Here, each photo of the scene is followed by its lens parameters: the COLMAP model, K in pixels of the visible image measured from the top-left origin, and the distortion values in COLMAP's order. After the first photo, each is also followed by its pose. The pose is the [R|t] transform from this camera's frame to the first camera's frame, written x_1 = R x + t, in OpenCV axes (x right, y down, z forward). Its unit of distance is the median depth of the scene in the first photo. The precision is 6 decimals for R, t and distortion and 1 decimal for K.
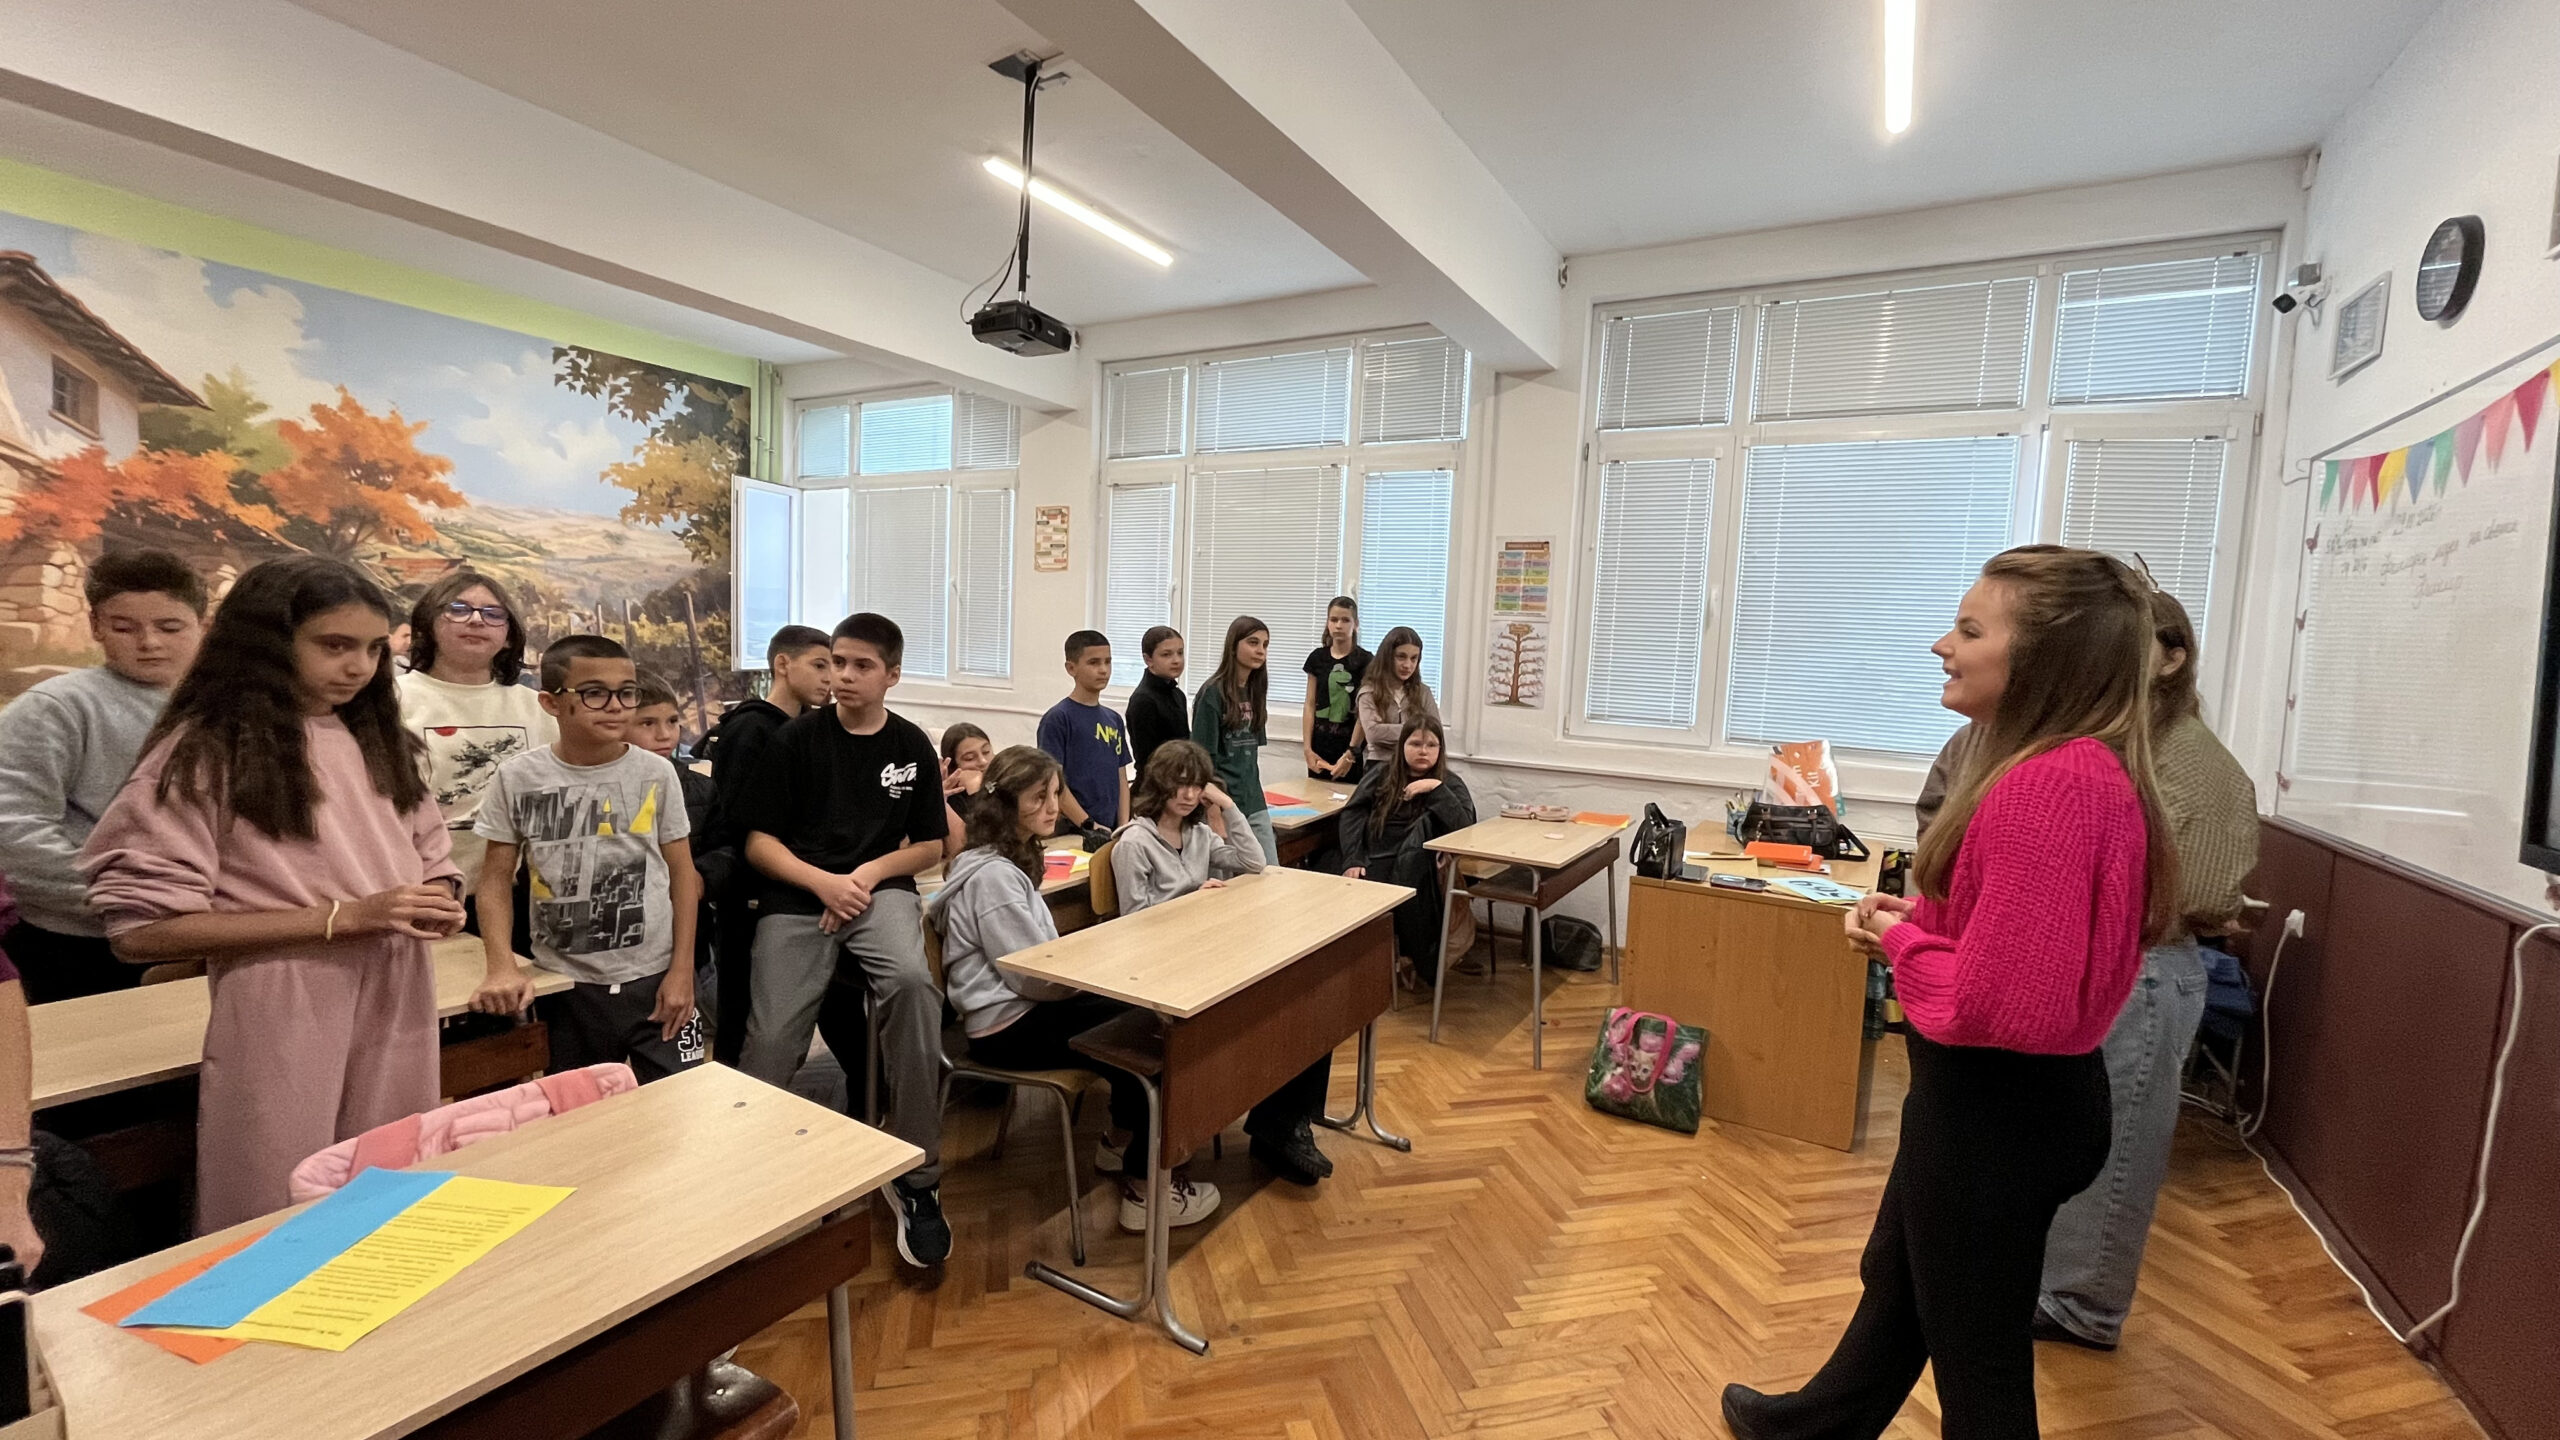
lens RADIAL K [[1037.4, 0, 1273.9], [0, 1037.4, 721.7], [0, 0, 1]] dist [-0.003194, 0.000000]
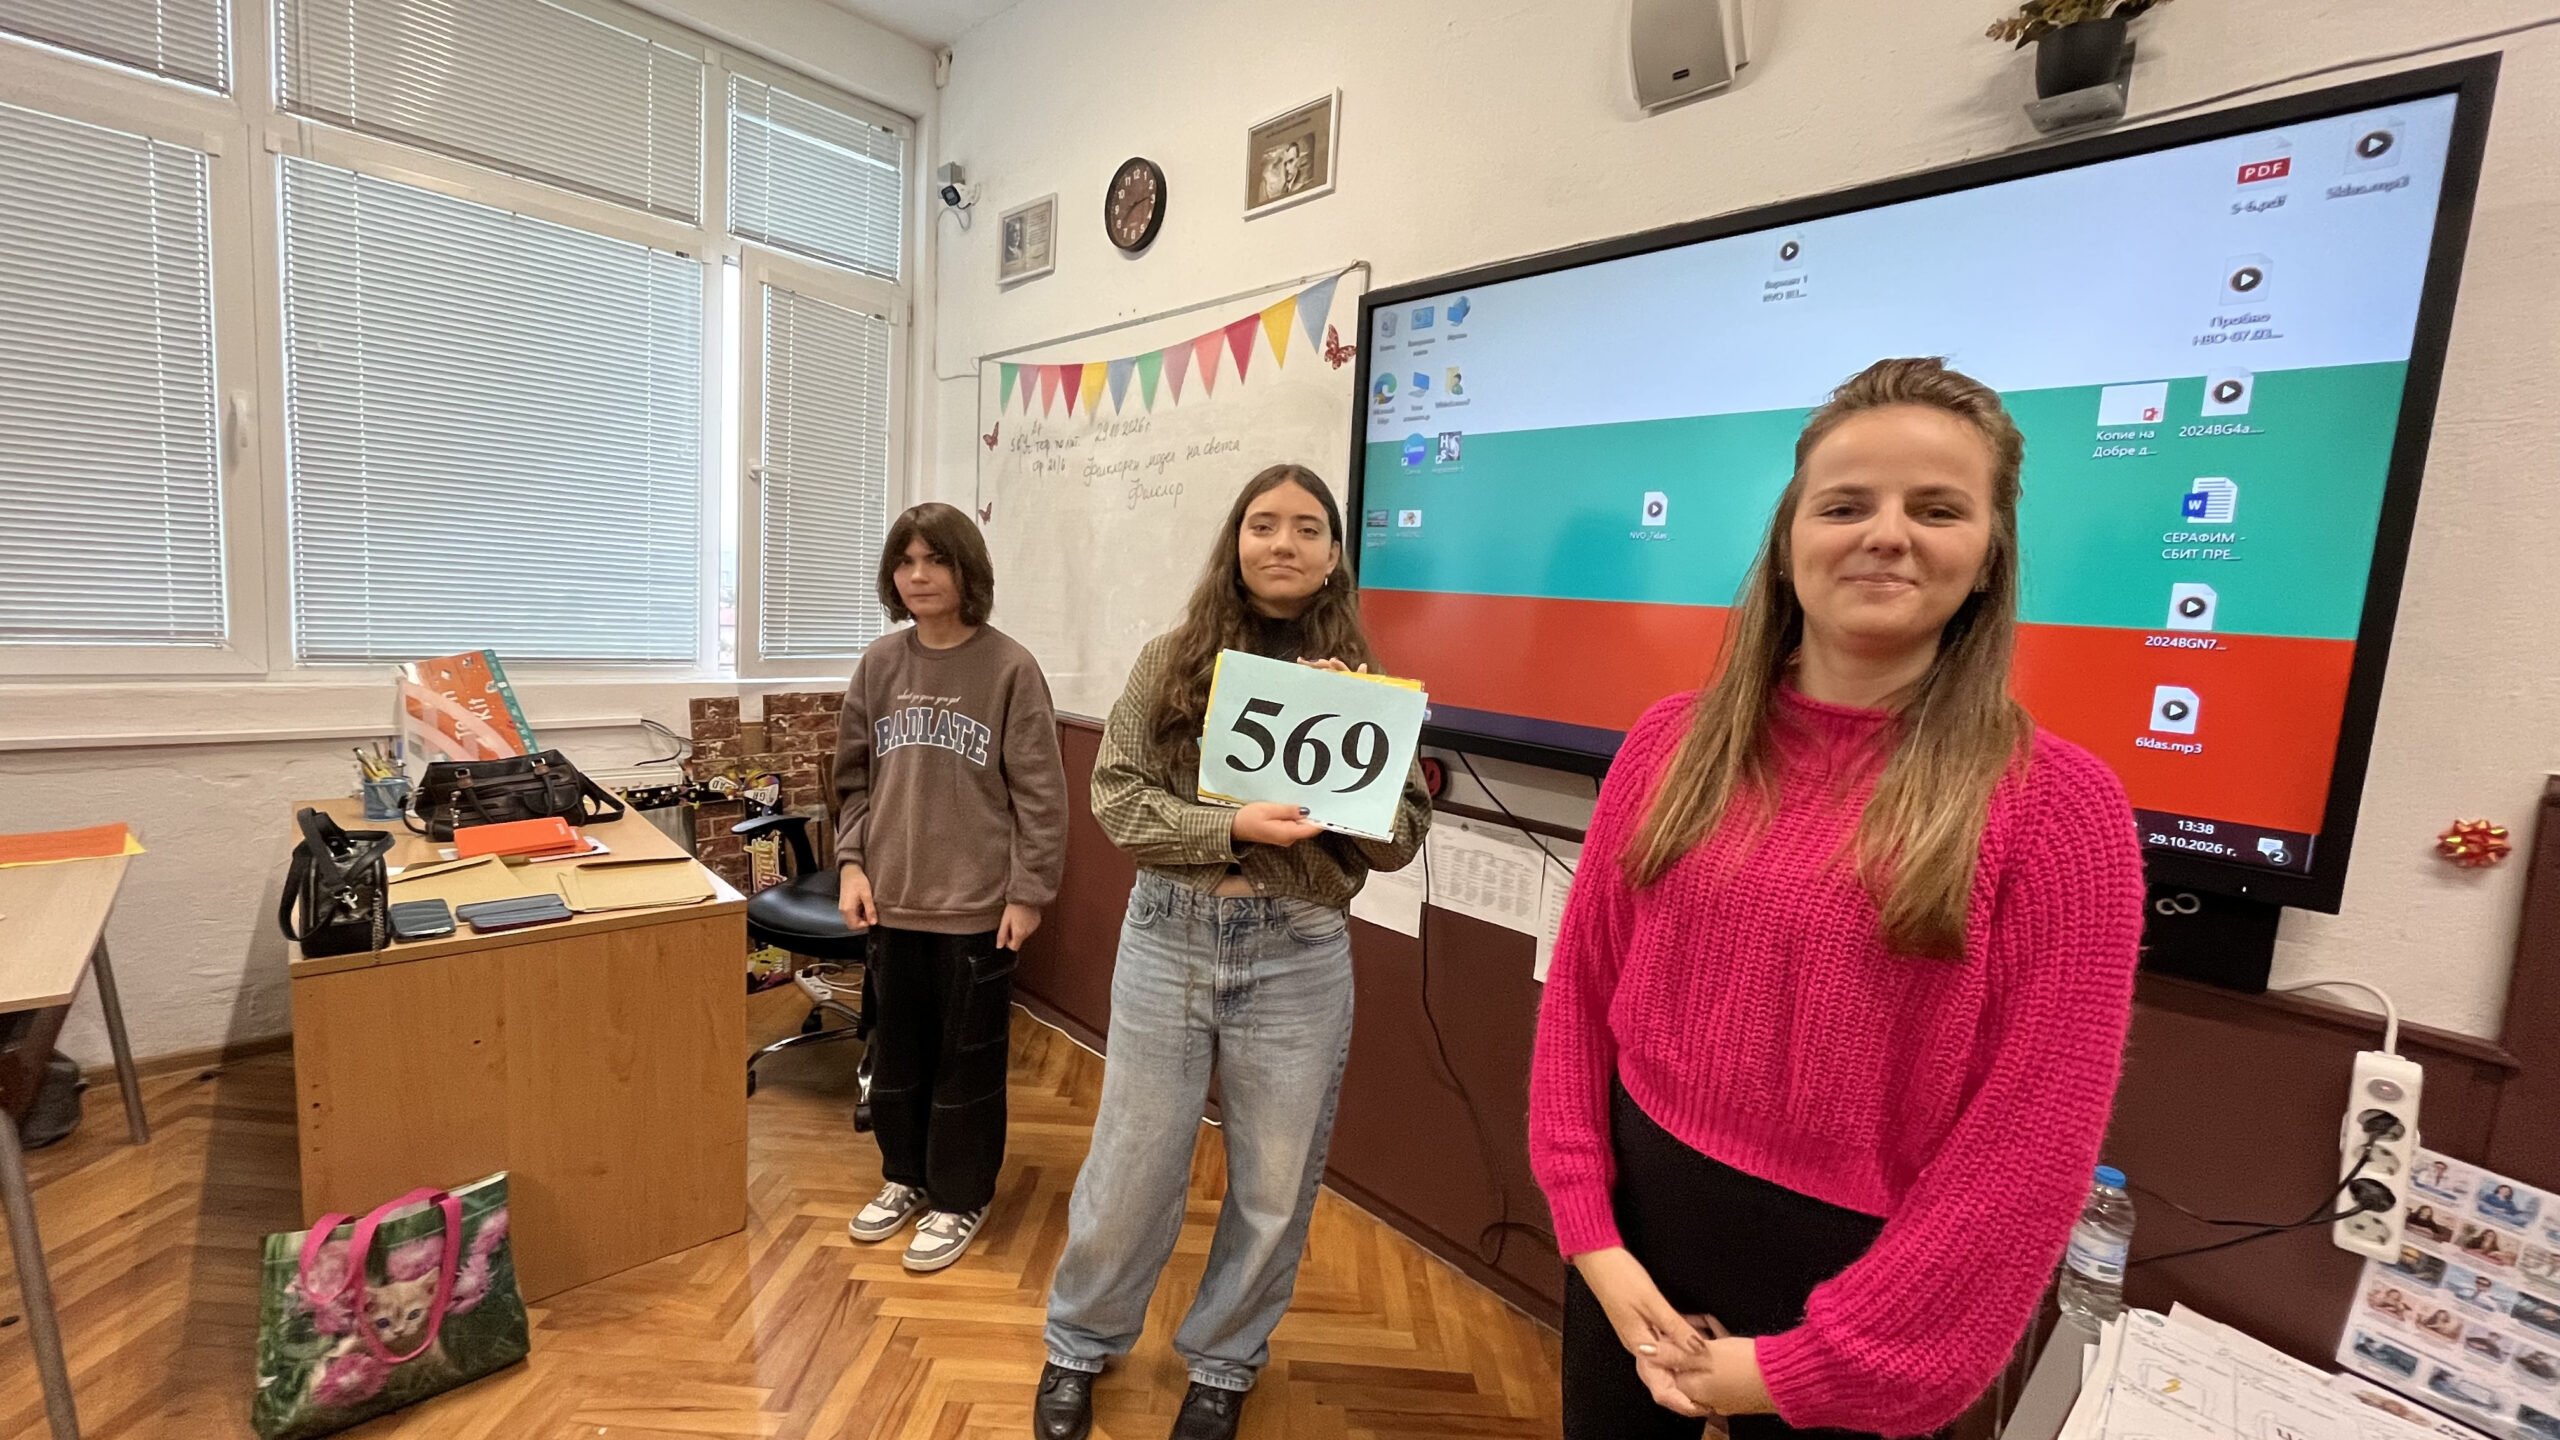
lens RADIAL K [[1037.4, 0, 1277.2], [0, 1037.4, 719.9], [0, 0, 1]] dist [-0.003194, 0.000000]
pose [[0.262707, -0.136753, 0.955135, 0.008279], [0.022357, 0.990502, 0.135668, -0.015503], [-0.964617, -0.014287, 0.263269, 0.280081]]
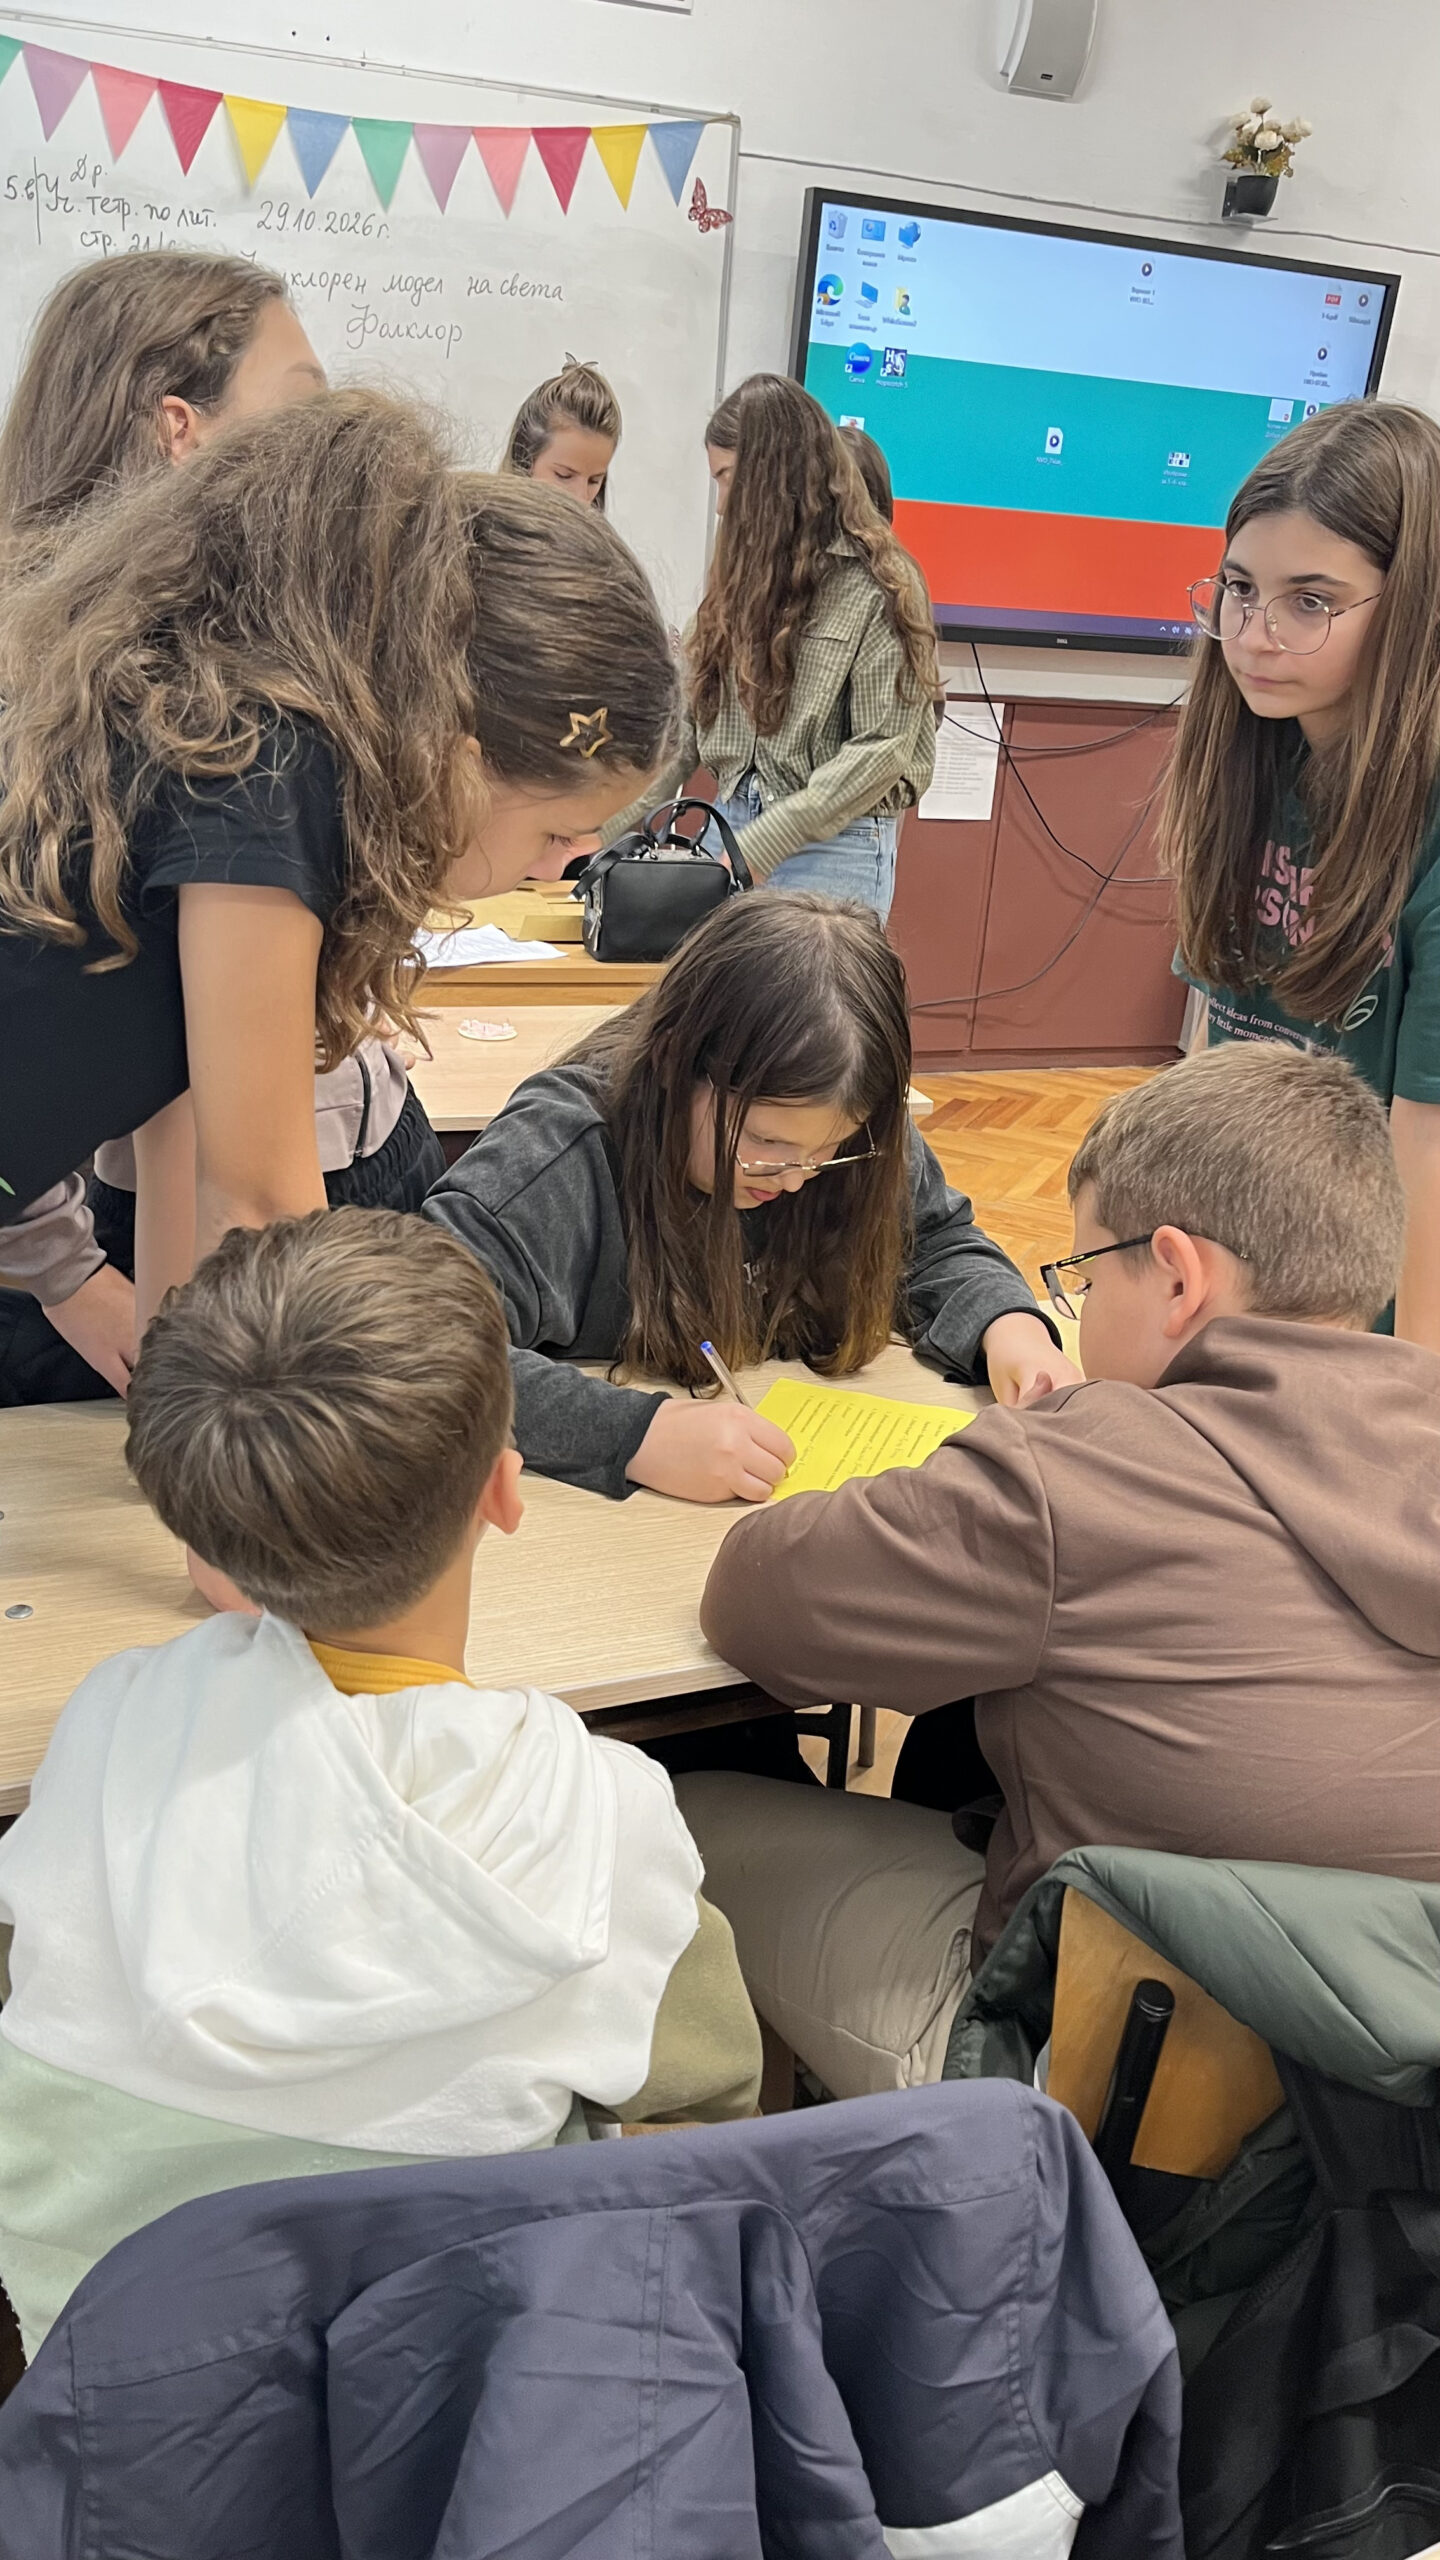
lens RADIAL K [[1932.9, 0, 705.7], [0, 1932.9, 1259.3], [0, 0, 1]] dist [0.060158, -0.088892]
pose [[-0.773746, -0.321618, 0.545783, -0.118564], [-0.063020, 0.896345, 0.438856, -0.083208], [-0.630354, 0.305168, -0.713812, 1.138378]]
